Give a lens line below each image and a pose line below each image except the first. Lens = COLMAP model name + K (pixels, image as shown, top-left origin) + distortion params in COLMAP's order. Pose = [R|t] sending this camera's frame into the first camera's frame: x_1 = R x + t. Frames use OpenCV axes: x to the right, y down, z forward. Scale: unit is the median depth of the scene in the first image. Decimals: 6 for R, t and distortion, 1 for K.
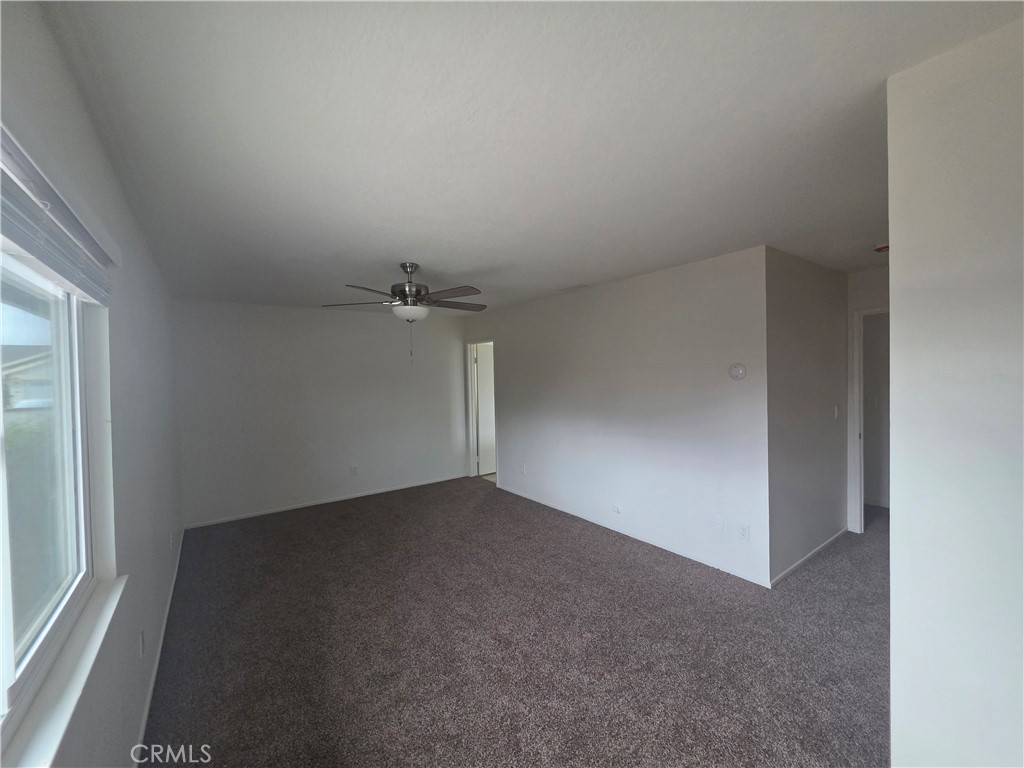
lens RADIAL K [[408.2, 0, 512.0], [0, 408.2, 384.0], [0, 0, 1]] dist [-0.001047, -0.000068]
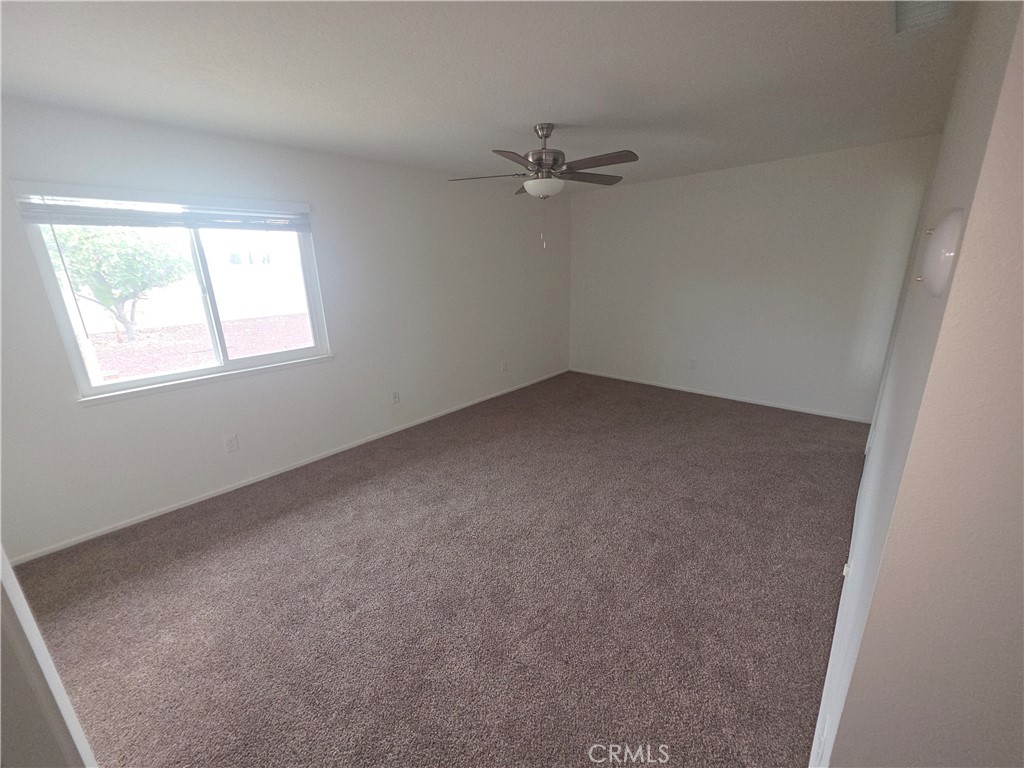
lens RADIAL K [[408.2, 0, 512.0], [0, 408.2, 384.0], [0, 0, 1]] dist [-0.001047, -0.000068]
pose [[0.185333, 0.288863, -0.939260, 0.705471], [0.003338, 0.955628, 0.294556, -0.025922], [0.982670, -0.057726, 0.176146, 0.745035]]
